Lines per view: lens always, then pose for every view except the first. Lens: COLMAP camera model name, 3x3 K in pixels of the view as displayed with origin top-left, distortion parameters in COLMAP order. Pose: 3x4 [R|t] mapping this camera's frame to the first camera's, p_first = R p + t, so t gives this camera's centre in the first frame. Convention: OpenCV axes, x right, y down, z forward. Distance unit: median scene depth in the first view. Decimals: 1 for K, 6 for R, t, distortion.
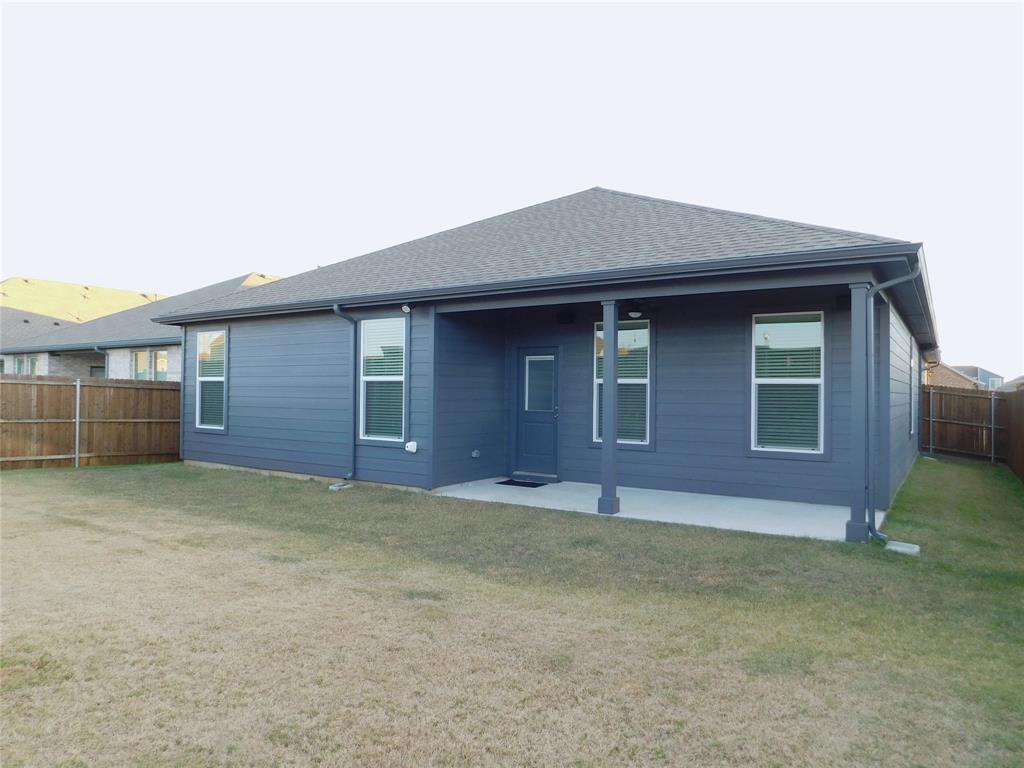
lens RADIAL K [[681.3, 0, 508.6], [0, 681.3, 383.9], [0, 0, 1]] dist [-0.071690, 0.057684]
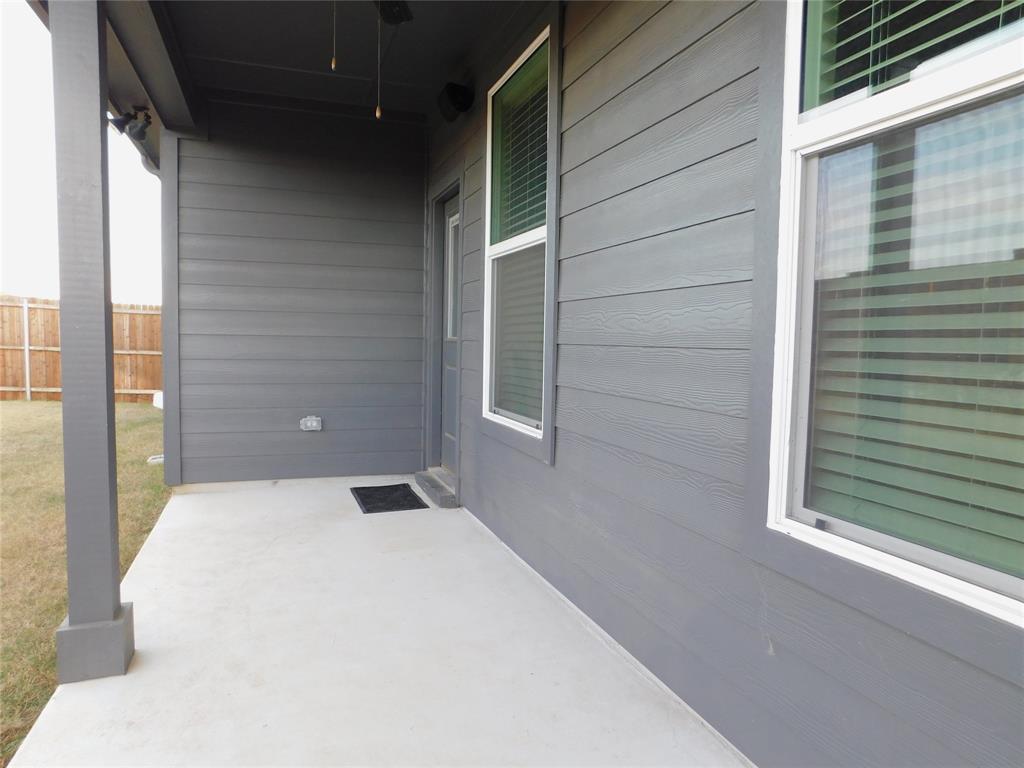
lens RADIAL K [[681.3, 0, 508.6], [0, 681.3, 383.9], [0, 0, 1]] dist [-0.071690, 0.057684]
pose [[0.793344, 0.044544, -0.607142, 0.295903], [-0.002593, 0.997558, 0.069799, 0.032975], [0.608768, -0.053800, 0.791522, 0.579669]]
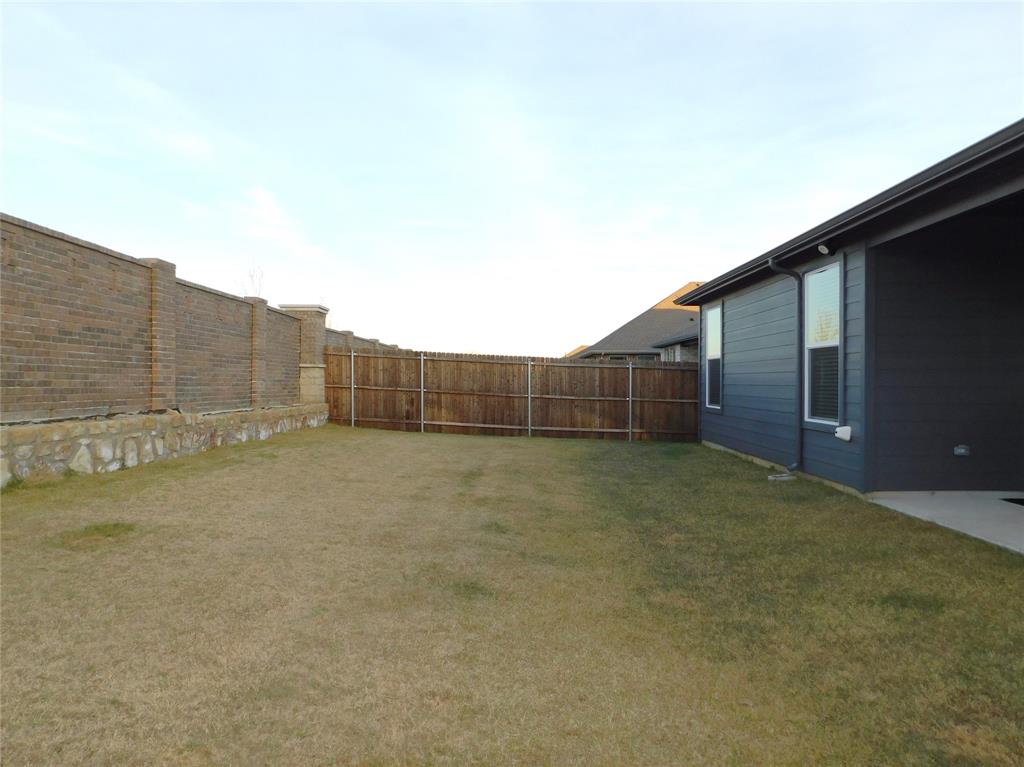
lens RADIAL K [[681.3, 0, 508.6], [0, 681.3, 383.4], [0, 0, 1]] dist [-0.071690, 0.057684]
pose [[0.533286, -0.005948, -0.845914, 0.220098], [0.013317, 0.999910, 0.001365, 0.025250], [0.845830, -0.011993, 0.533317, 0.230620]]
